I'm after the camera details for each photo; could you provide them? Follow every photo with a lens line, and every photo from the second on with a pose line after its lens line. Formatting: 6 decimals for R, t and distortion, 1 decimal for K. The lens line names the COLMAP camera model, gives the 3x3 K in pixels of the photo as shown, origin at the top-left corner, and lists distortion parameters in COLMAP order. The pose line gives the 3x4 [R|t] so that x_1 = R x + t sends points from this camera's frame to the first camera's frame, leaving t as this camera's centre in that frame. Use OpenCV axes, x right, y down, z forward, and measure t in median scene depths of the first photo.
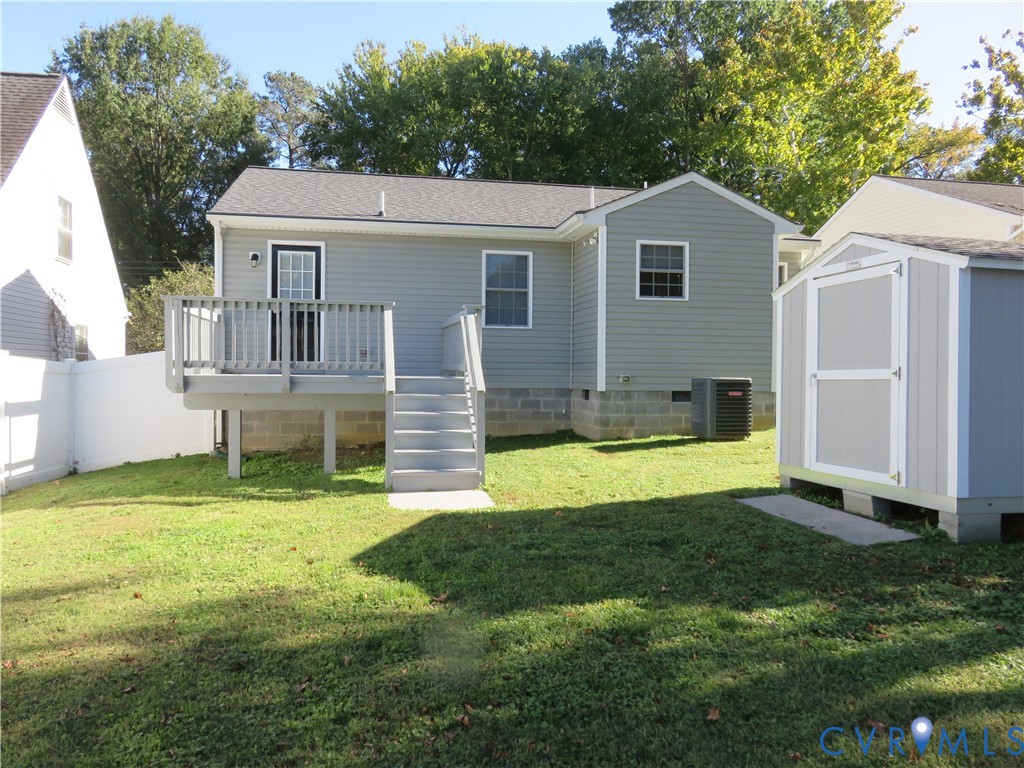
lens RADIAL K [[773.6, 0, 519.4], [0, 773.6, 381.1], [0, 0, 1]] dist [-0.010861, 0.001140]
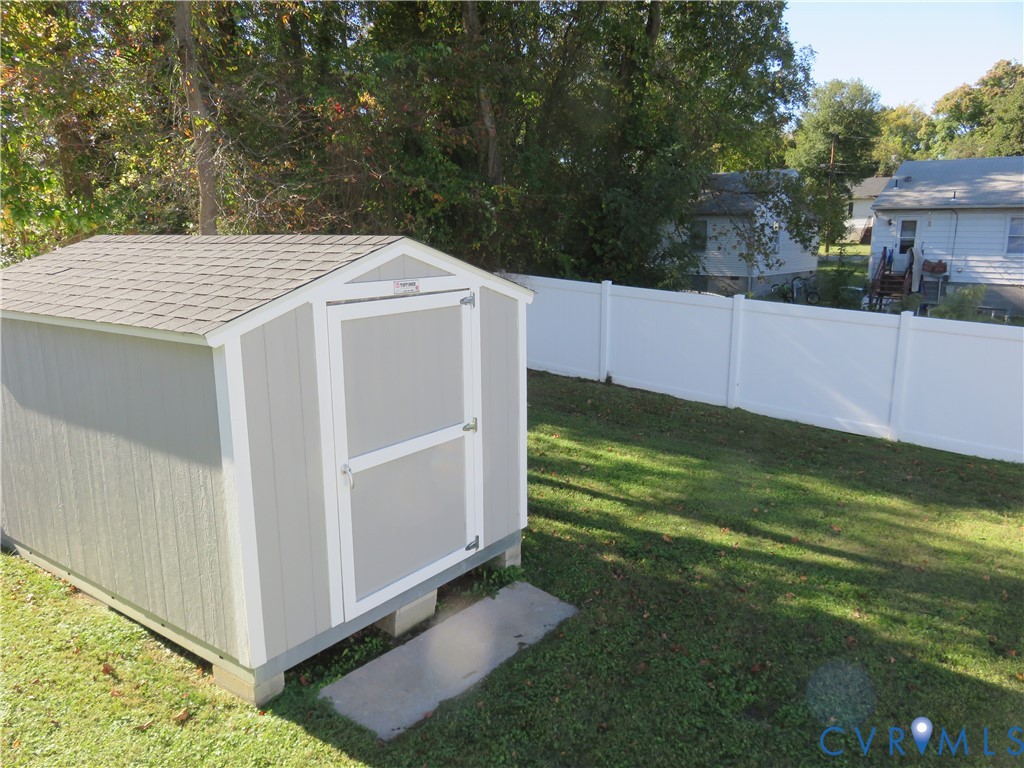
lens RADIAL K [[773.5, 0, 515.8], [0, 773.5, 381.2], [0, 0, 1]] dist [-0.002322, -0.001558]
pose [[-0.635348, -0.160518, 0.755358, -0.081961], [-0.002825, 0.978634, 0.205589, -0.119202], [-0.772220, 0.128487, -0.622227, 0.773750]]
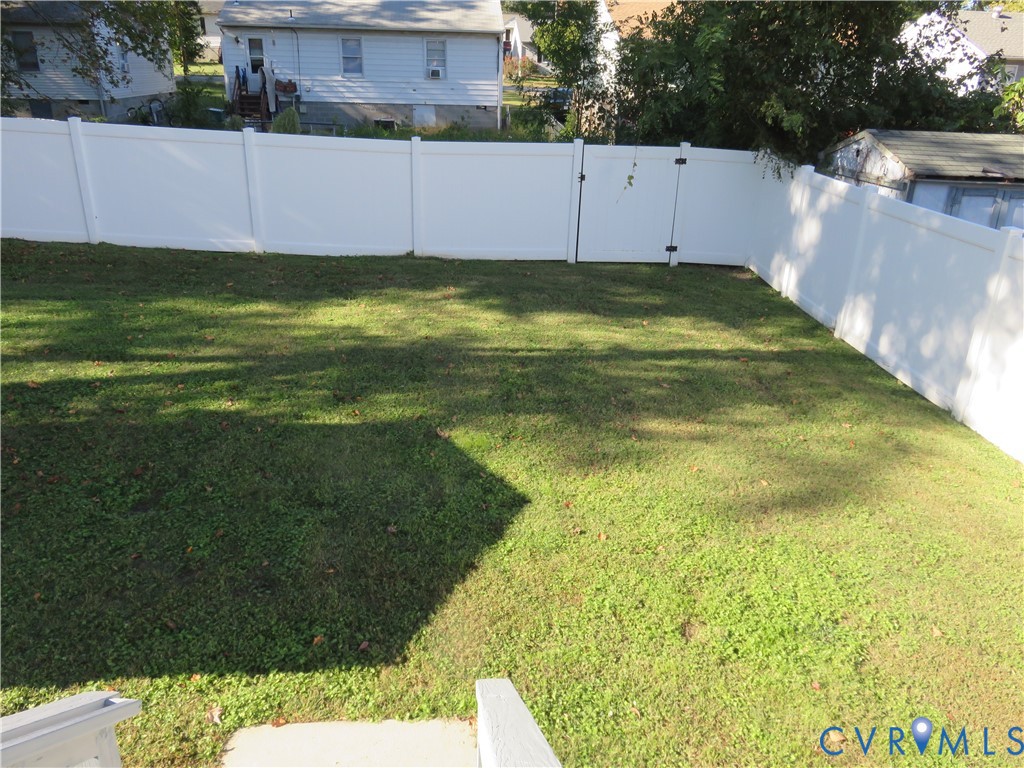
lens RADIAL K [[773.6, 0, 519.4], [0, 773.6, 381.1], [0, 0, 1]] dist [-0.010861, 0.001140]
pose [[-0.990580, -0.086480, 0.106168, -0.132545], [-0.037923, 0.918263, 0.394151, -0.116156], [-0.131576, 0.386412, -0.912893, 0.792650]]
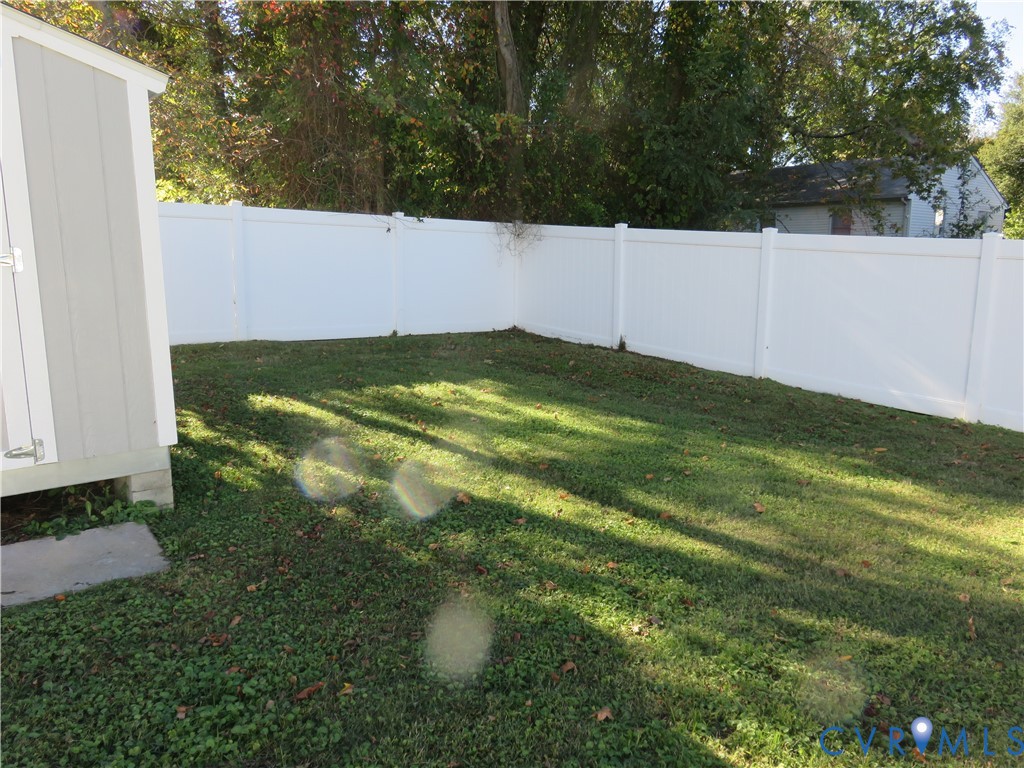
lens RADIAL K [[773.6, 0, 519.4], [0, 773.6, 381.1], [0, 0, 1]] dist [-0.010861, 0.001140]
pose [[-0.445020, -0.156427, 0.881753, -0.074301], [-0.000887, 0.984702, 0.174244, -0.011510], [-0.895520, 0.076760, -0.438351, 0.487964]]
